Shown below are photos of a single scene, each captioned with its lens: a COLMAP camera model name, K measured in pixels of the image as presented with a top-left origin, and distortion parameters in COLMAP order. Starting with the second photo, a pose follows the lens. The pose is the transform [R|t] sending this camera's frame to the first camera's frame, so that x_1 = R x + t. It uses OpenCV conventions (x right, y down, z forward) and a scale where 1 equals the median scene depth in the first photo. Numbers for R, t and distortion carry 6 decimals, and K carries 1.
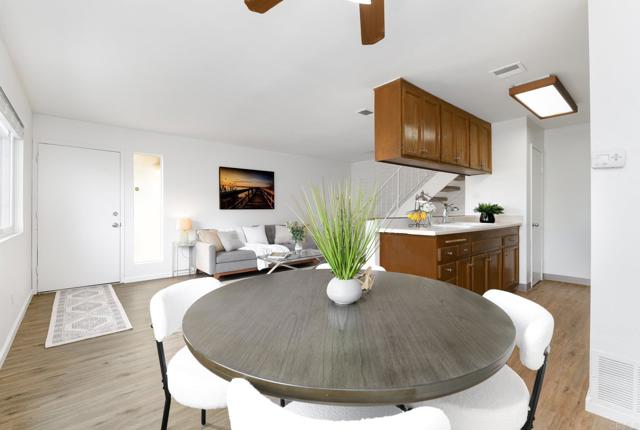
lens RADIAL K [[287.4, 0, 330.9], [0, 287.4, 209.9], [0, 0, 1]] dist [0.001080, -0.003770]
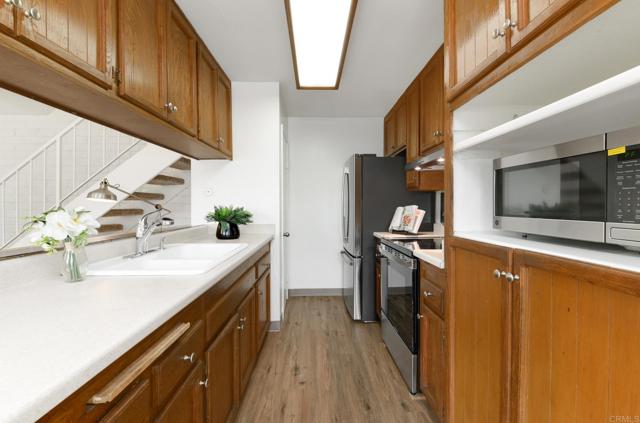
lens RADIAL K [[279.9, 0, 325.3], [0, 279.9, 211.2], [0, 0, 1]] dist [0.002951, -0.004943]
pose [[0.637958, -0.009119, 0.770017, 0.192221], [0.000350, 0.999933, 0.011552, -0.016718], [-0.770071, -0.007100, 0.637919, 0.403943]]
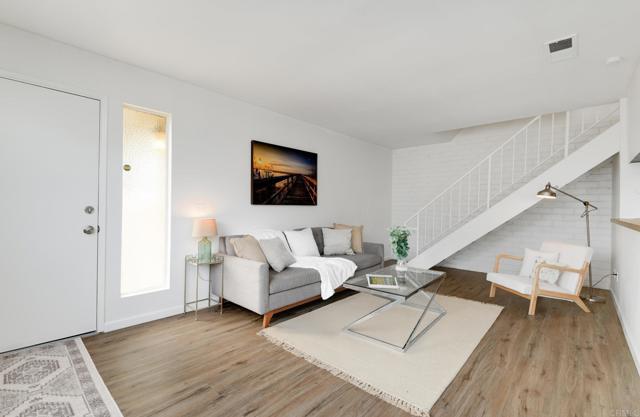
lens RADIAL K [[285.3, 0, 323.6], [0, 285.3, 207.3], [0, 0, 1]] dist [-0.004032, -0.001666]
pose [[0.994117, 0.012794, 0.107550, -0.324014], [-0.012644, 0.999918, -0.002076, 0.003898], [-0.107568, 0.000704, 0.994198, 0.364237]]
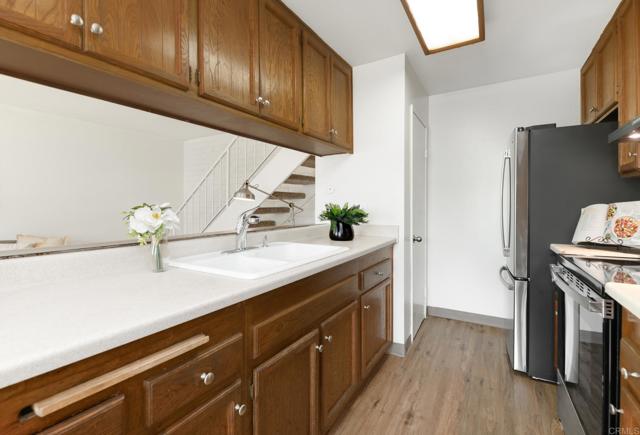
lens RADIAL K [[294.9, 0, 326.4], [0, 294.9, 208.2], [0, 0, 1]] dist [0.001386, -0.000999]
pose [[0.952247, 0.002481, 0.305319, 0.298382], [-0.003644, 0.999988, 0.003241, -0.014551], [-0.305307, -0.004199, 0.952245, 0.410707]]
